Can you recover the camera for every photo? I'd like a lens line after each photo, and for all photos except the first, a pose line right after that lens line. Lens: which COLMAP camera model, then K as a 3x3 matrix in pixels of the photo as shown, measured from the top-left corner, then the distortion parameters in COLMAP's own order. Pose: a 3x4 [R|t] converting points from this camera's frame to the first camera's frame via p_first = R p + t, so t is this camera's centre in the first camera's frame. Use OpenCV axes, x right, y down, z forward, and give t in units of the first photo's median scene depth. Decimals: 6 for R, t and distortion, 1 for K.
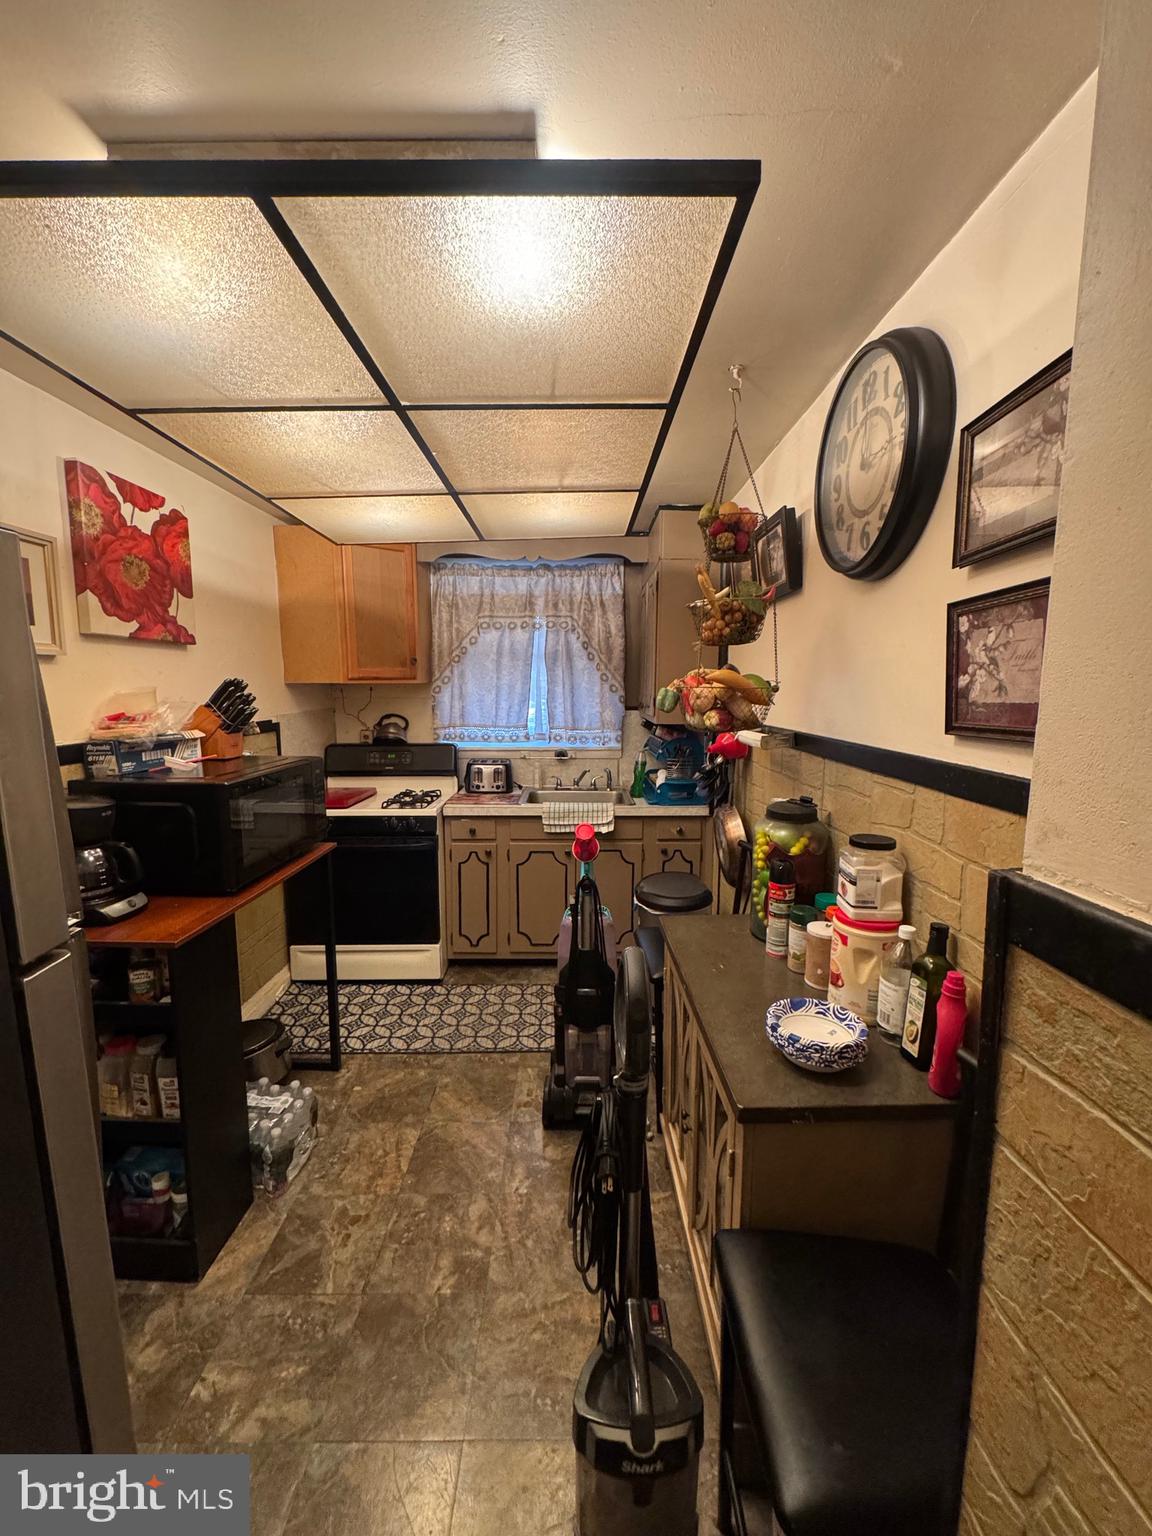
lens RADIAL K [[611.6, 0, 578.7], [0, 611.6, 766.4], [0, 0, 1]] dist [-0.001248, -0.000277]
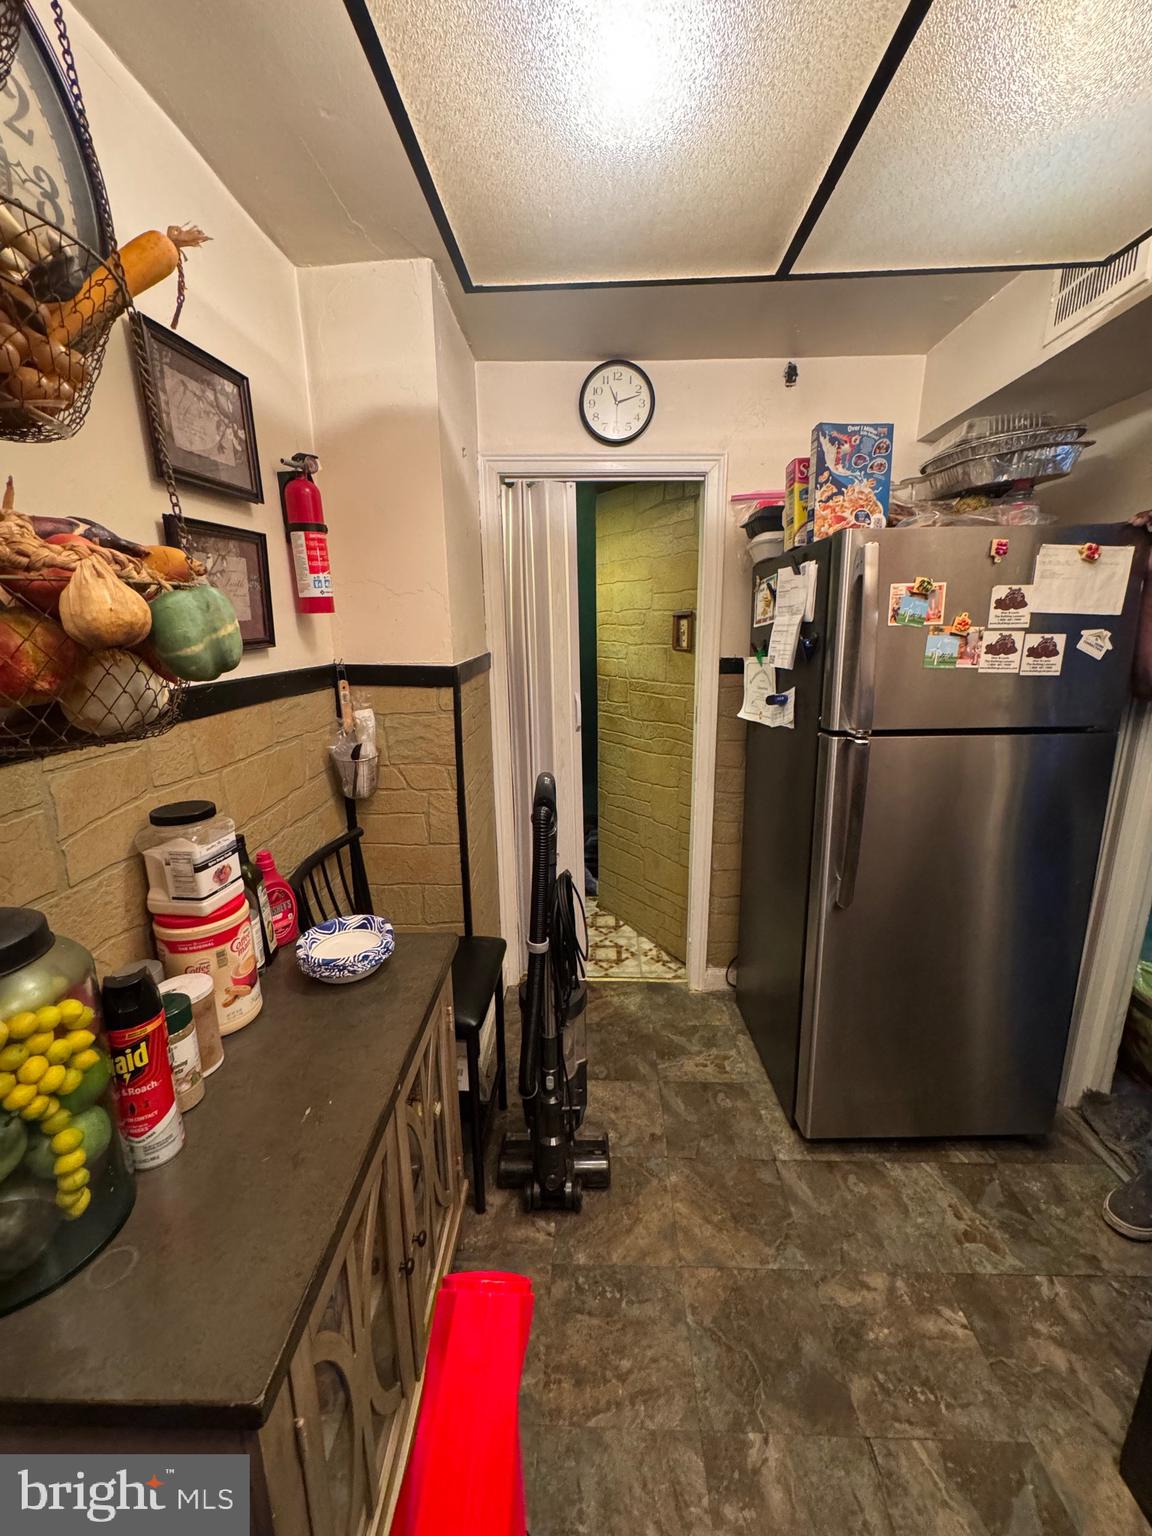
lens RADIAL K [[611.6, 0, 578.7], [0, 611.6, 766.4], [0, 0, 1]] dist [-0.001248, -0.000277]
pose [[-0.999105, 0.000545, 0.042289, -0.047266], [0.015532, 0.934777, 0.354896, -0.207984], [-0.039338, 0.355235, -0.933949, 1.803529]]
